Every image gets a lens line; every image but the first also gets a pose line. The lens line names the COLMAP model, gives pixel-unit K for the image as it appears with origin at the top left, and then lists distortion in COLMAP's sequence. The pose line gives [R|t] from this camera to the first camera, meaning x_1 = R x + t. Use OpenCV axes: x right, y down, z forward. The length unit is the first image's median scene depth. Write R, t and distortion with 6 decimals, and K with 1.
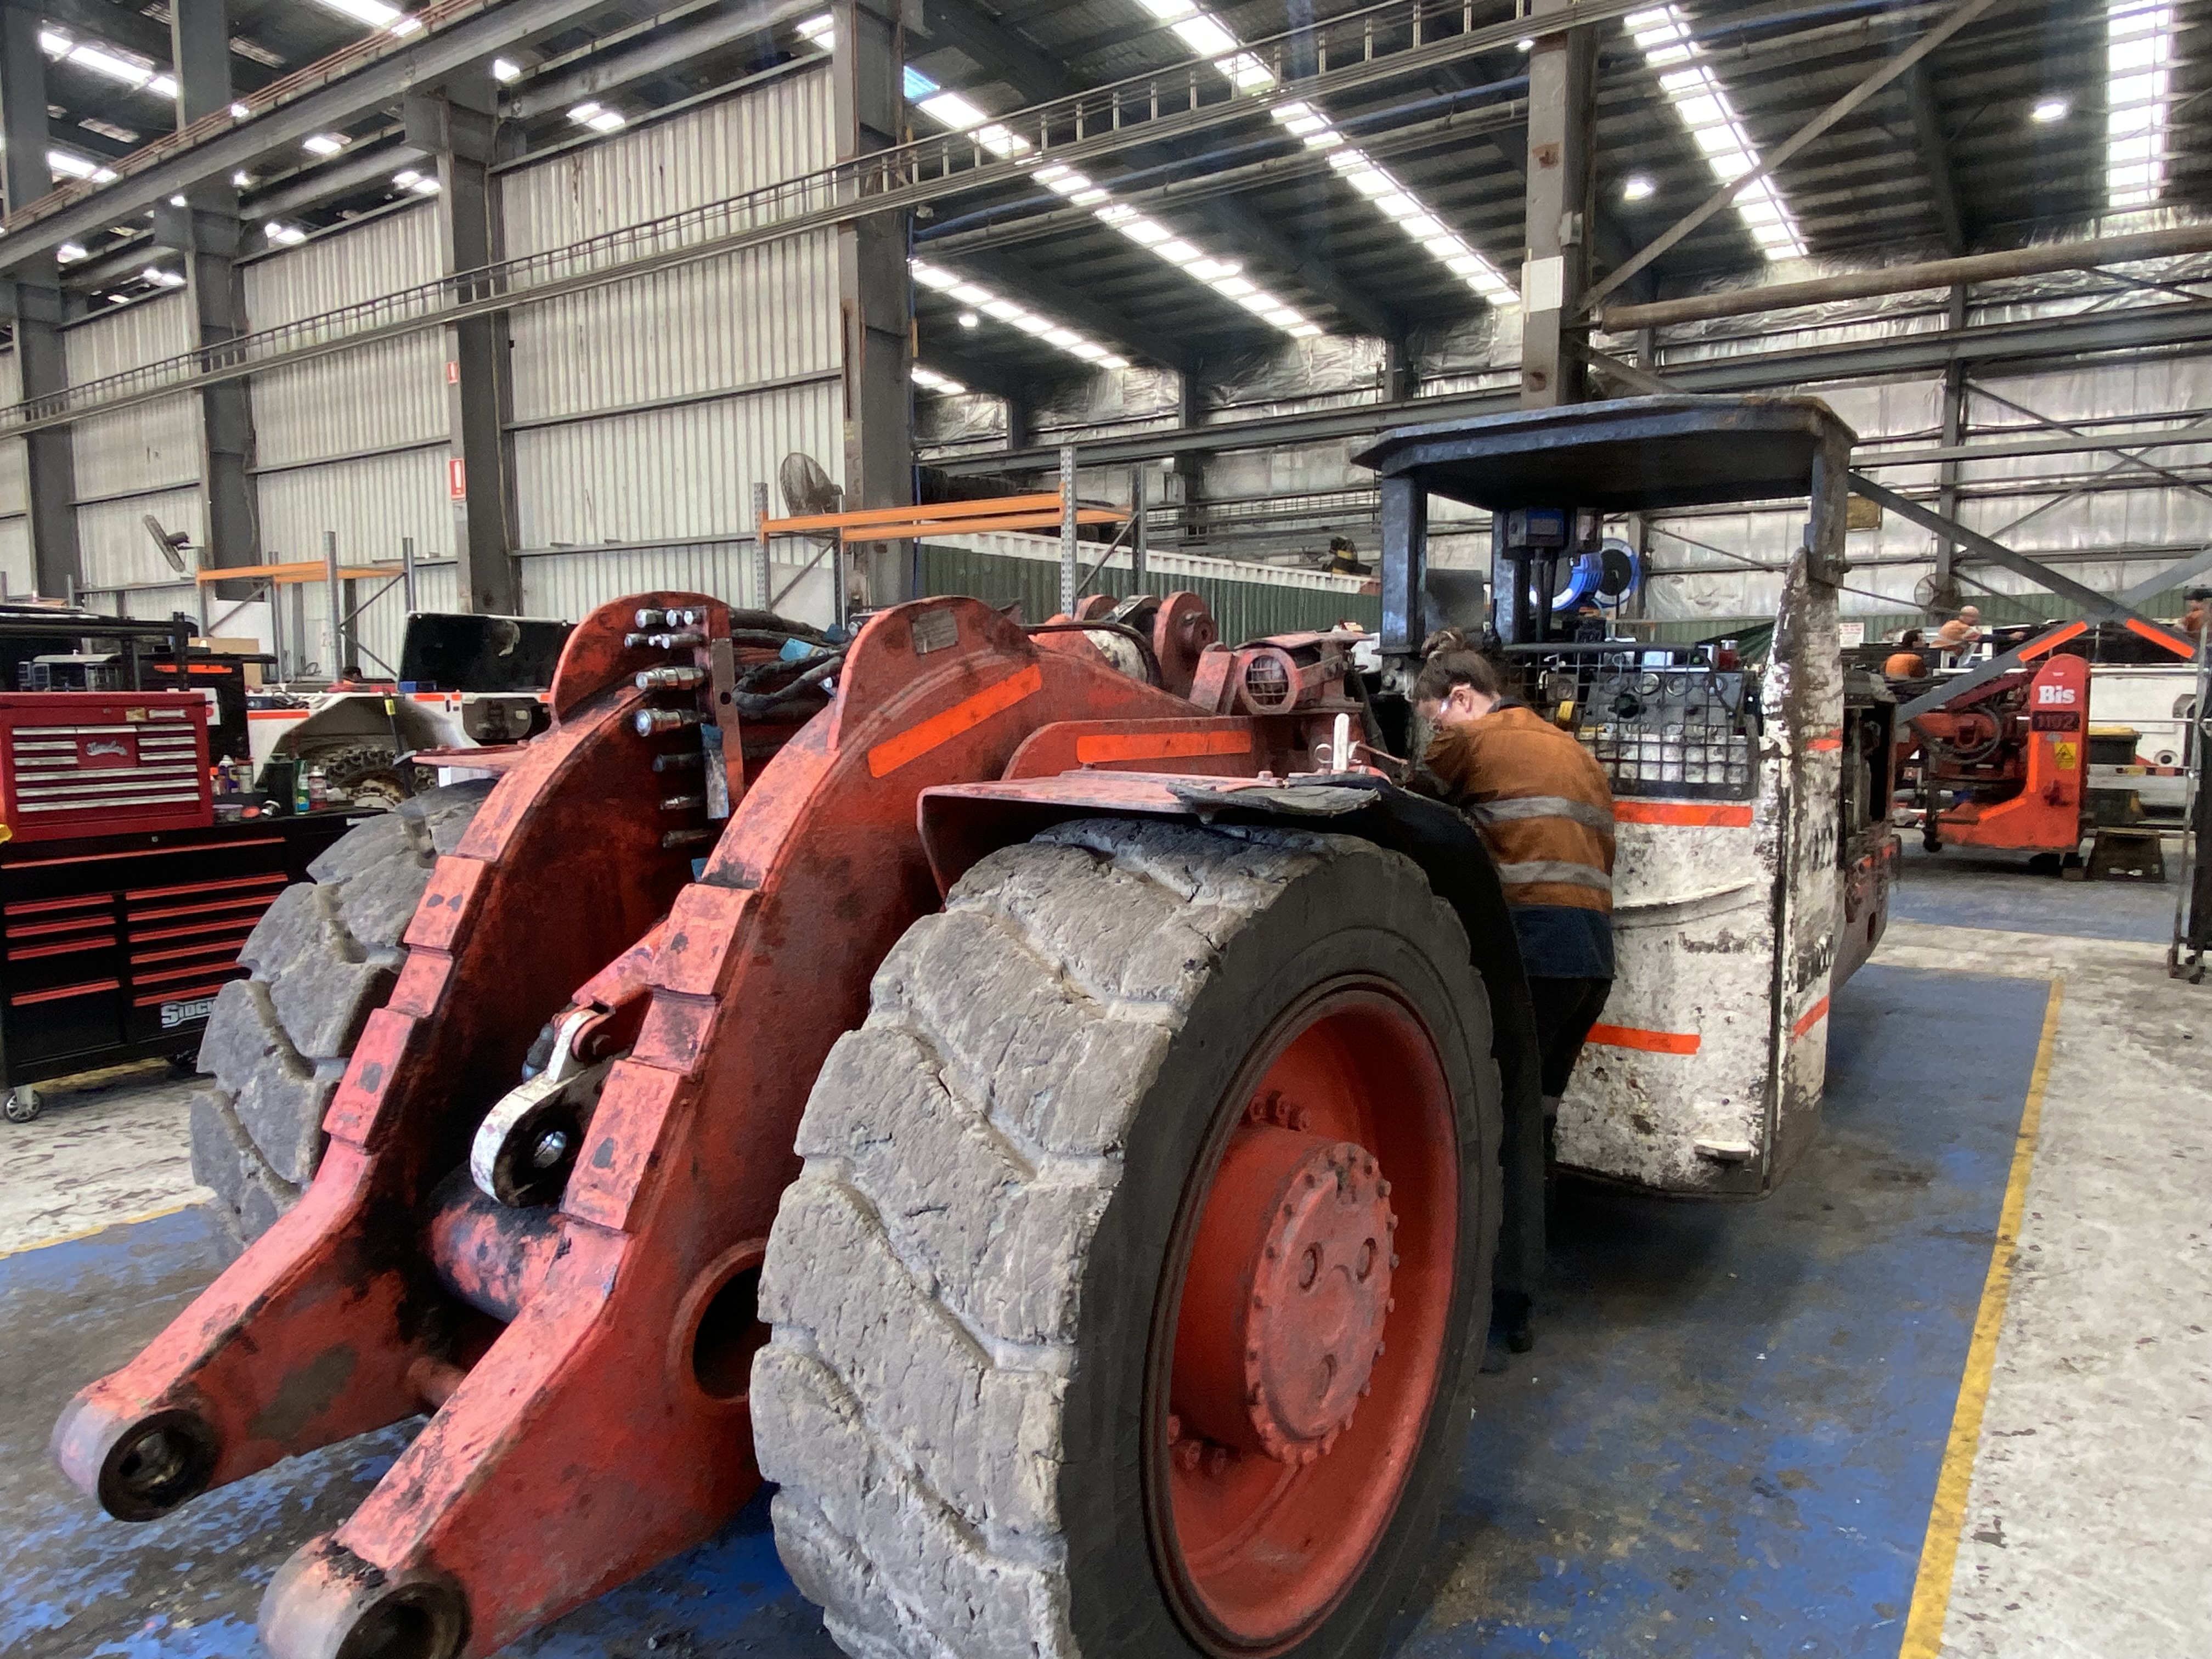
lens RADIAL K [[1433.4, 0, 1112.0], [0, 1433.4, 834.8], [0, 0, 1]] dist [0.025151, -0.038467]
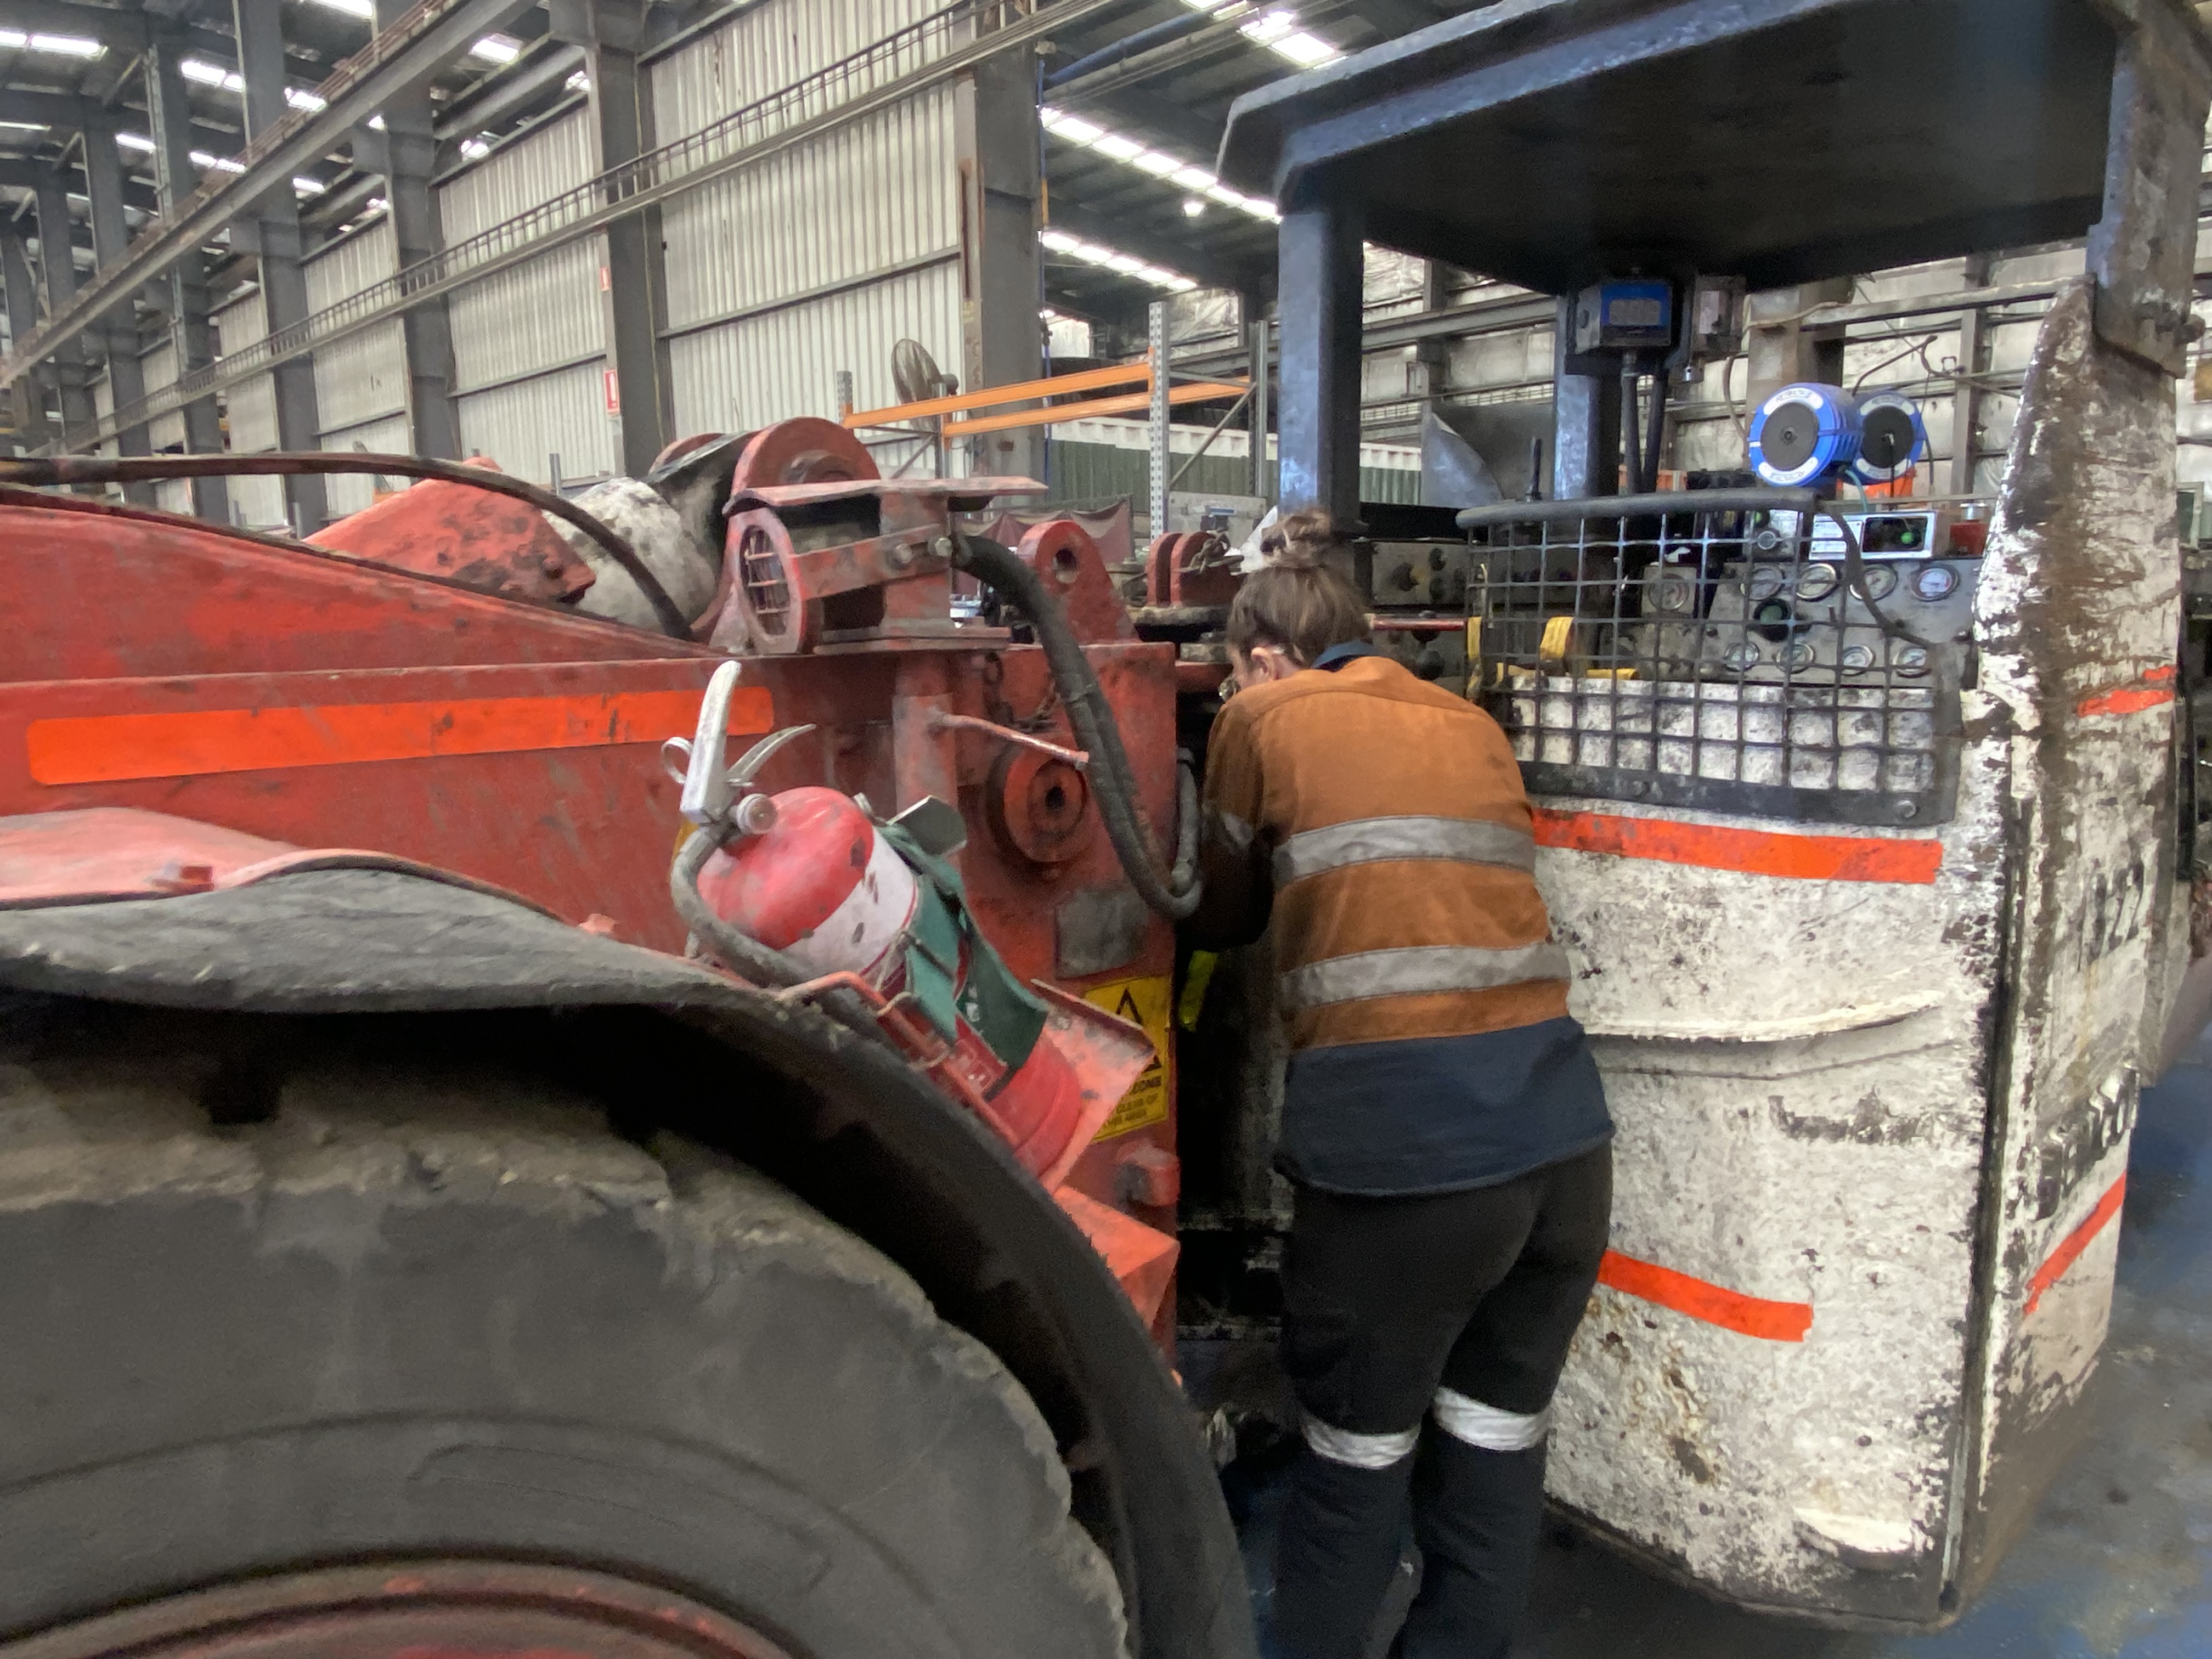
lens RADIAL K [[1433.4, 0, 1106.9], [0, 1433.4, 823.9], [0, 0, 1]] dist [0.025151, -0.038467]
pose [[0.982309, 0.014541, -0.186704, 0.196400], [-0.004823, 0.998615, 0.052400, -0.035586], [0.187208, -0.050572, 0.981018, 0.362287]]
